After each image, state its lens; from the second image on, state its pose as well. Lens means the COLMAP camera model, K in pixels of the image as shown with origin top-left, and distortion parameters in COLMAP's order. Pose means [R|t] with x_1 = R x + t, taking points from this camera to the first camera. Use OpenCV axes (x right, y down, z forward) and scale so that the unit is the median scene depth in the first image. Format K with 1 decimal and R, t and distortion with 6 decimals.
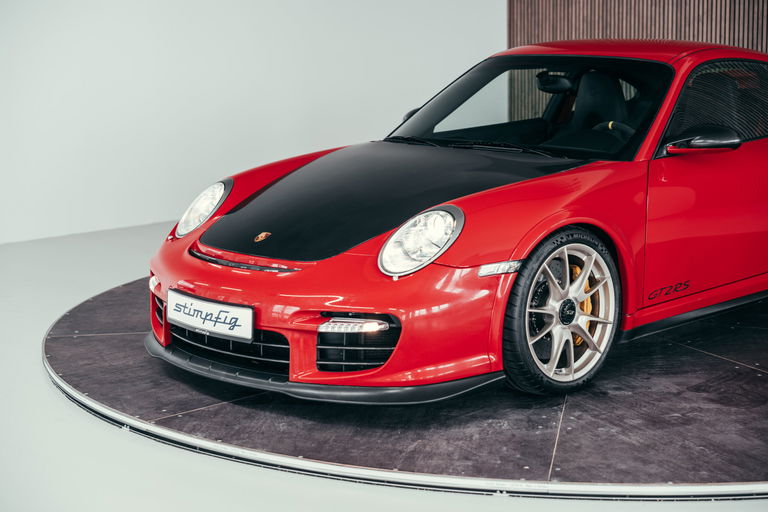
lens RADIAL K [[1465.5, 0, 384.0], [0, 1465.5, 256.0], [0, 0, 1]] dist [0.259368, -1.854023]
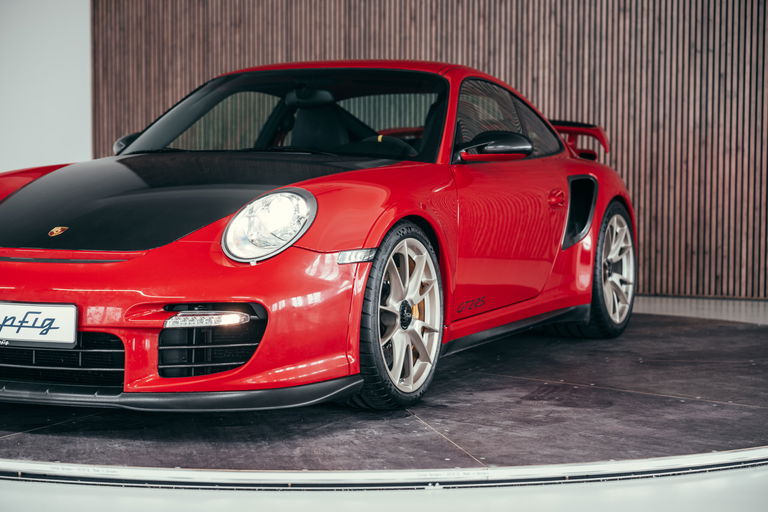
lens RADIAL K [[1529.2, 0, 384.0], [0, 1529.2, 256.0], [0, 0, 1]] dist [-0.000384, 0.039747]
pose [[0.930872, -0.000935, 0.365345, -0.236366], [0.041939, 0.993660, -0.104315, 0.102655], [-0.362931, 0.112427, 0.925009, 0.143167]]
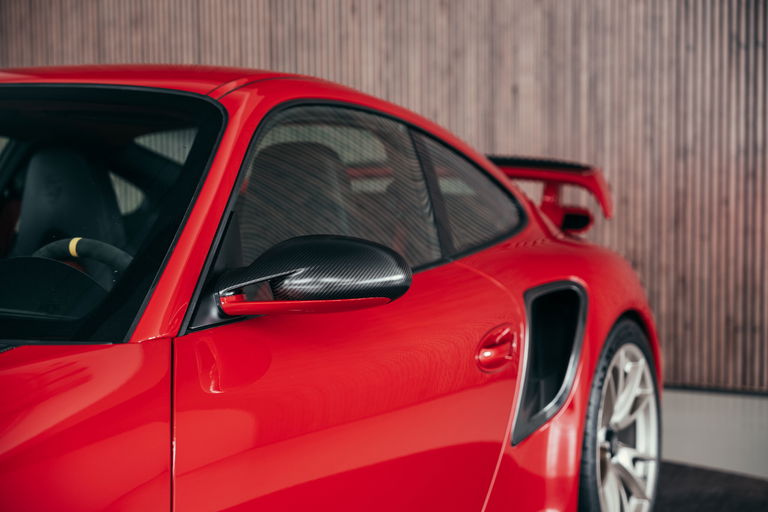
lens RADIAL K [[1343.9, 0, 384.0], [0, 1343.9, 256.0], [0, 0, 1]] dist [0.015345, 0.014464]
pose [[0.942044, -0.016760, 0.335070, 0.133414], [0.050677, 0.994400, -0.092740, -0.057835], [-0.331640, 0.104346, 0.937618, 0.758535]]
